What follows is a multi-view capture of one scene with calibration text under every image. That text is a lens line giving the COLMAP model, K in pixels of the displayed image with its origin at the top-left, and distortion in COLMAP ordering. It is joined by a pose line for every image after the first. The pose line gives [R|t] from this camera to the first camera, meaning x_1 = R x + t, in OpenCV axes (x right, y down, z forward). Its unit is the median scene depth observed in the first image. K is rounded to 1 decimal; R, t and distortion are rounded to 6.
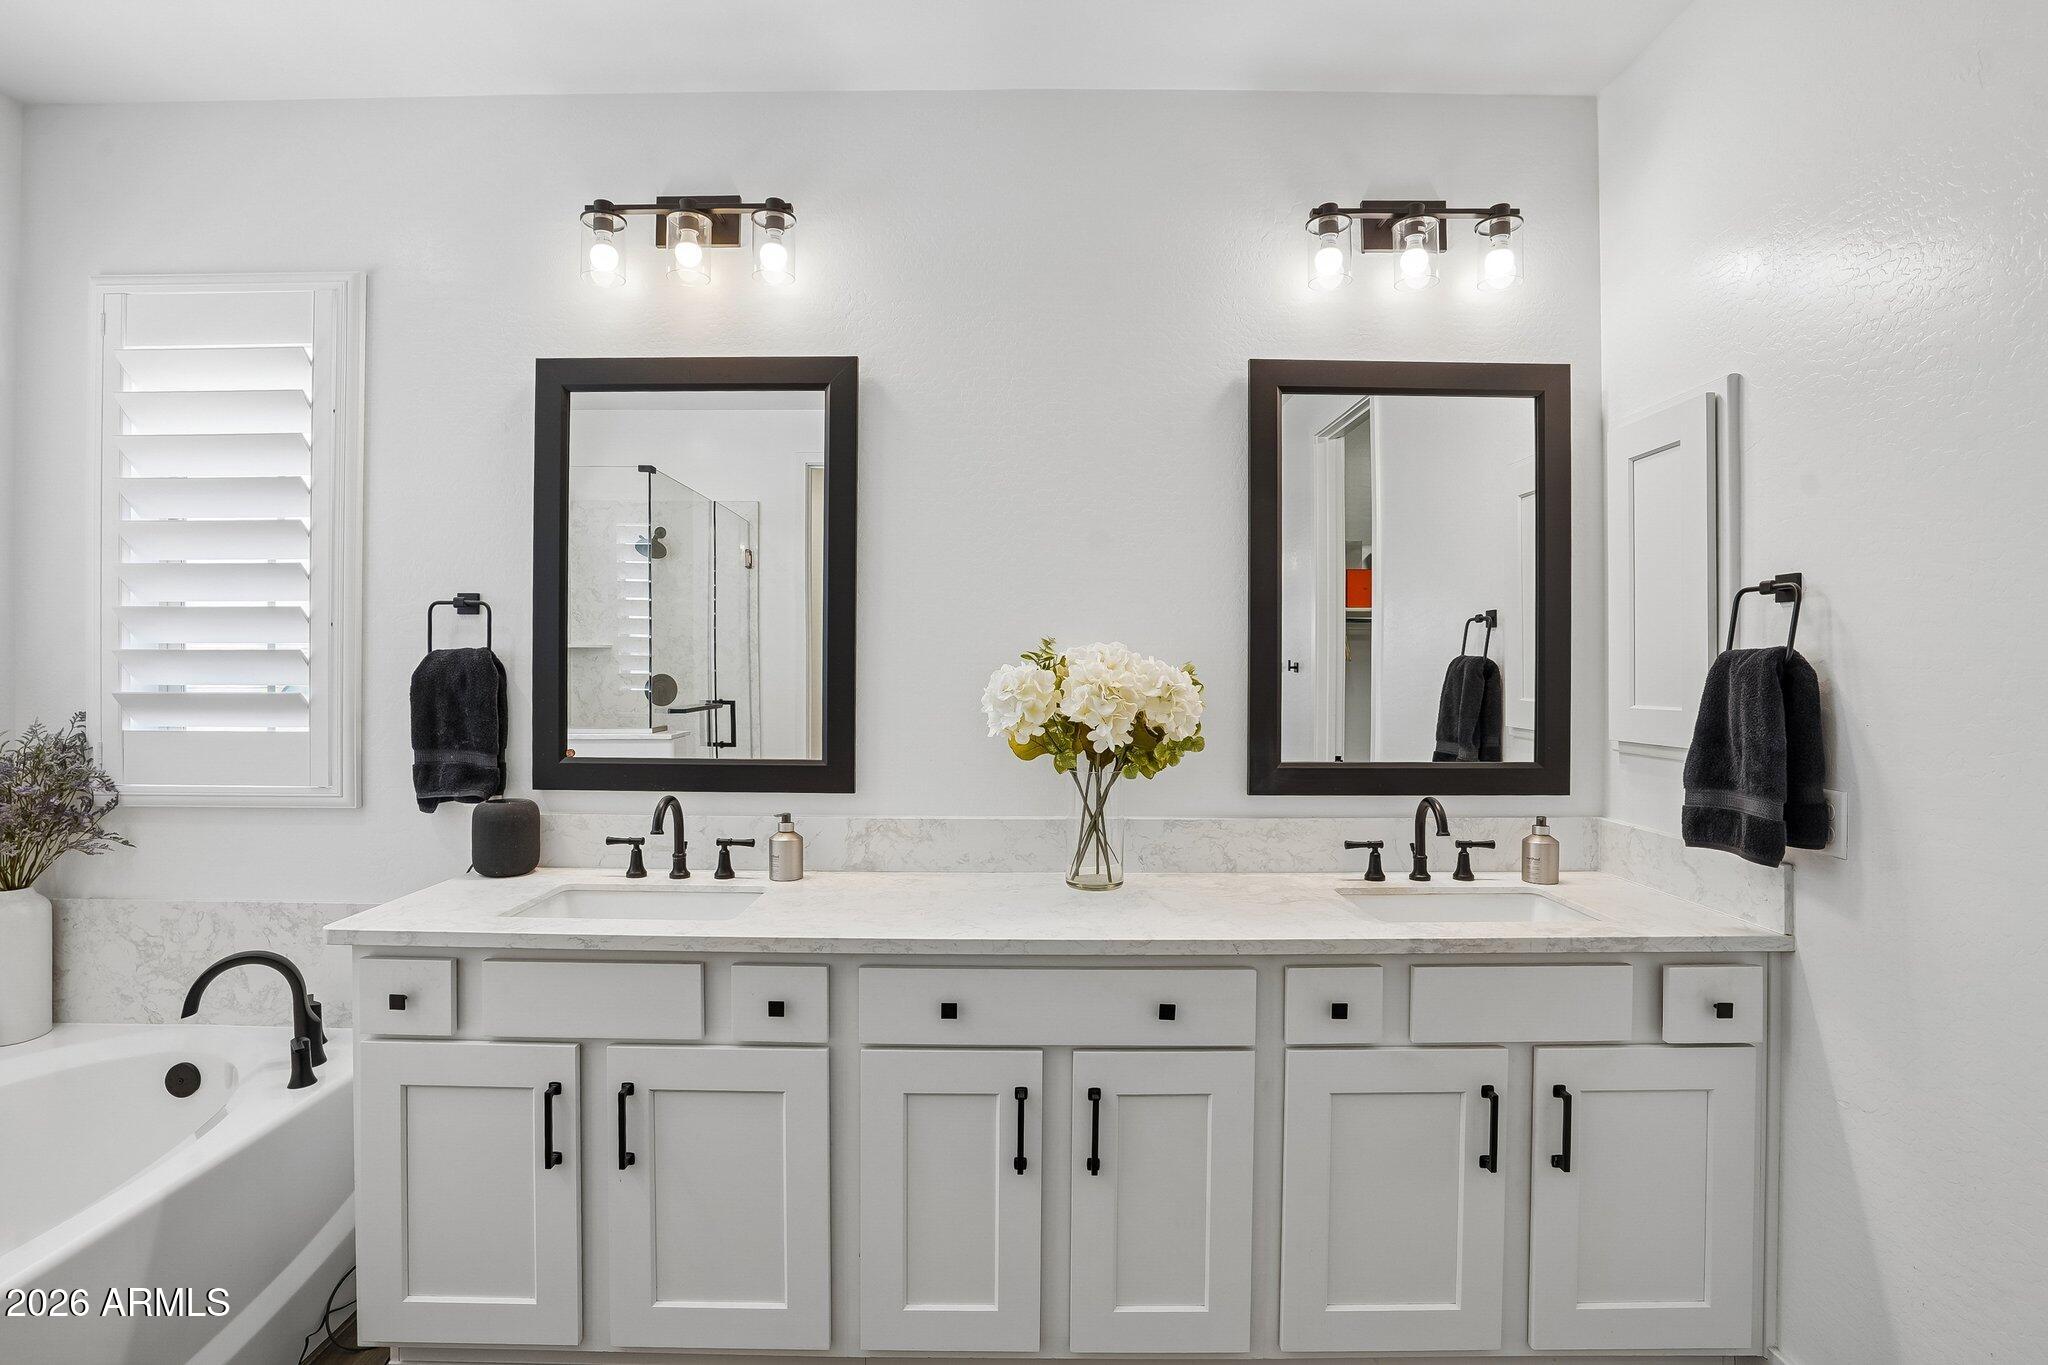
lens RADIAL K [[971.0, 0, 1006.4], [0, 971.0, 673.8], [0, 0, 1]] dist [-0.065134, 0.028881]
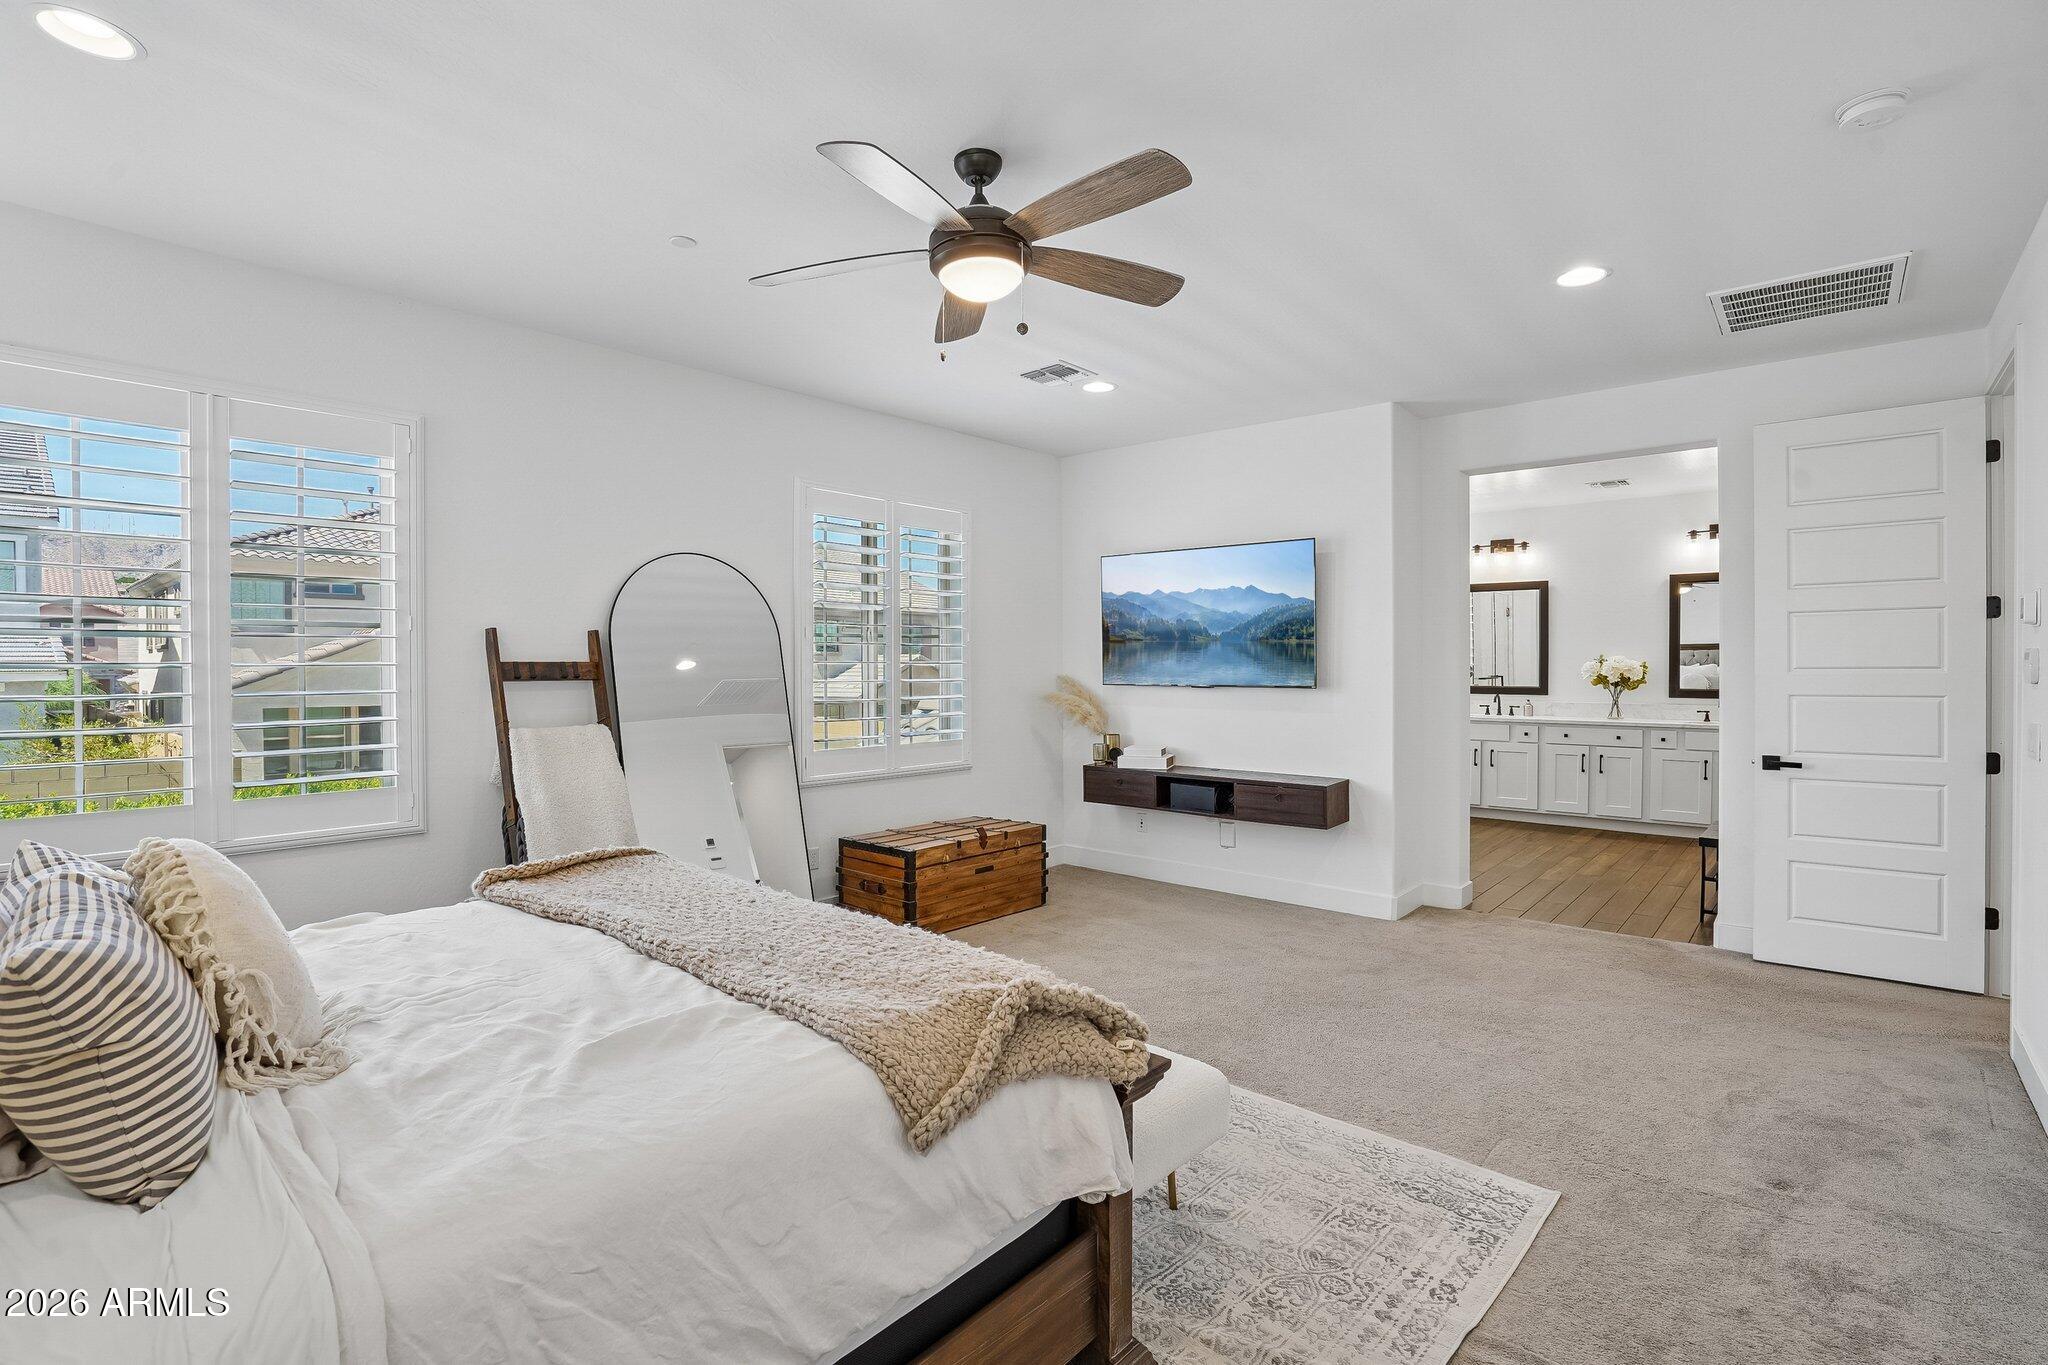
lens RADIAL K [[958.6, 0, 1016.3], [0, 958.6, 670.4], [0, 0, 1]] dist [-0.067395, 0.028349]
pose [[0.751554, 0.000651, -0.659672, 0.728422], [0.001643, 0.999995, 0.002859, 0.011814], [0.659670, -0.003233, 0.751548, -3.232234]]
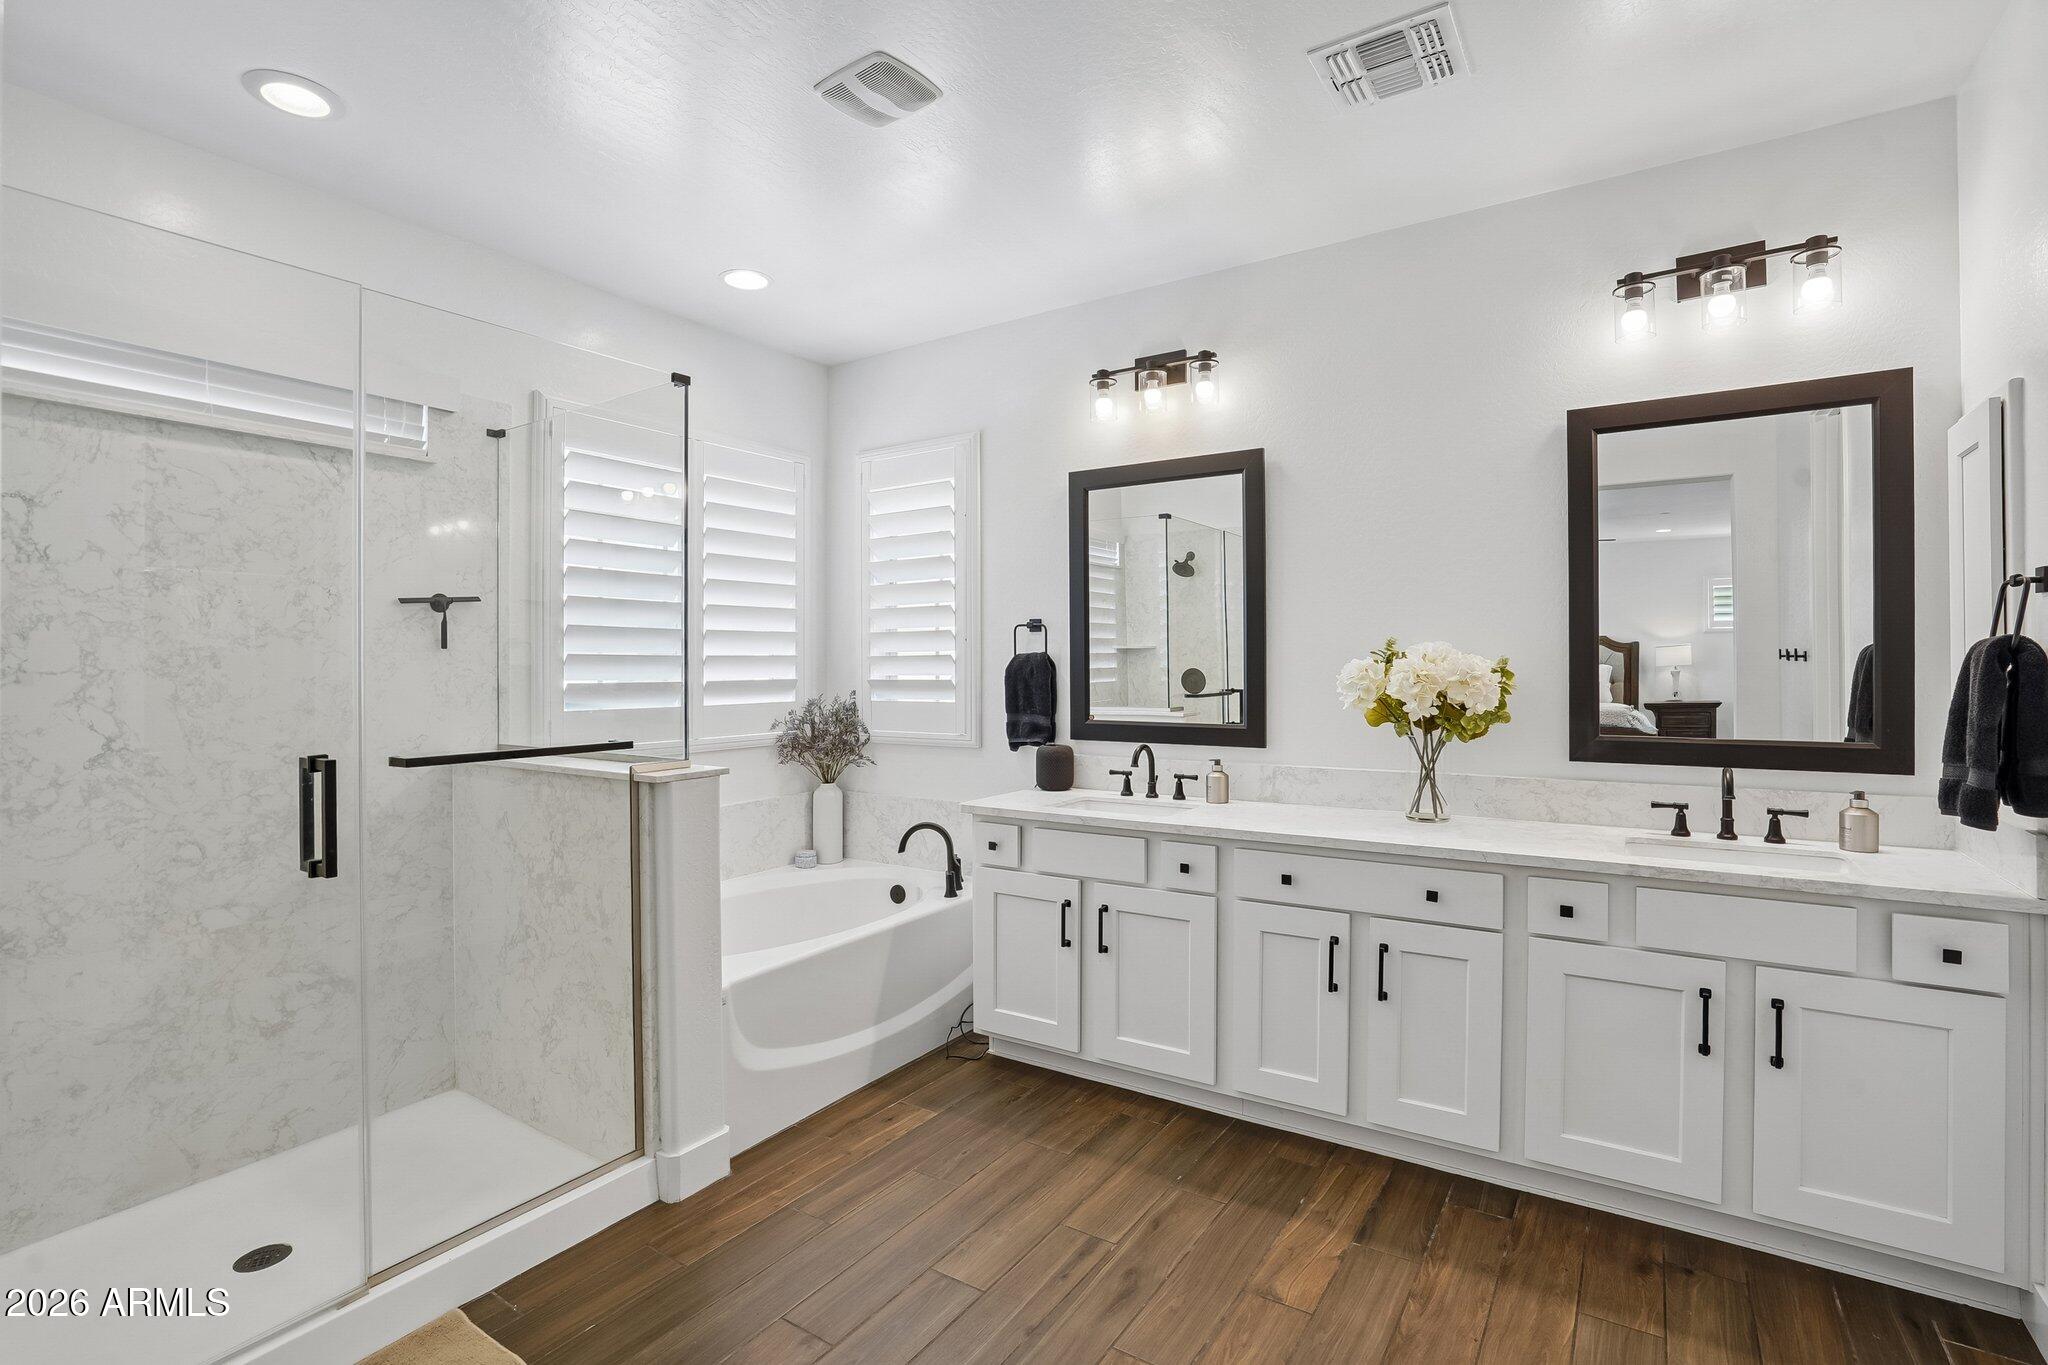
lens RADIAL K [[958.6, 0, 1016.3], [0, 958.6, 670.4], [0, 0, 1]] dist [-0.067395, 0.028349]
pose [[0.834772, -0.005802, -0.550566, 0.330822], [0.006968, 0.999976, 0.000027, 0.003911], [0.550552, -0.003859, 0.834792, -0.414109]]
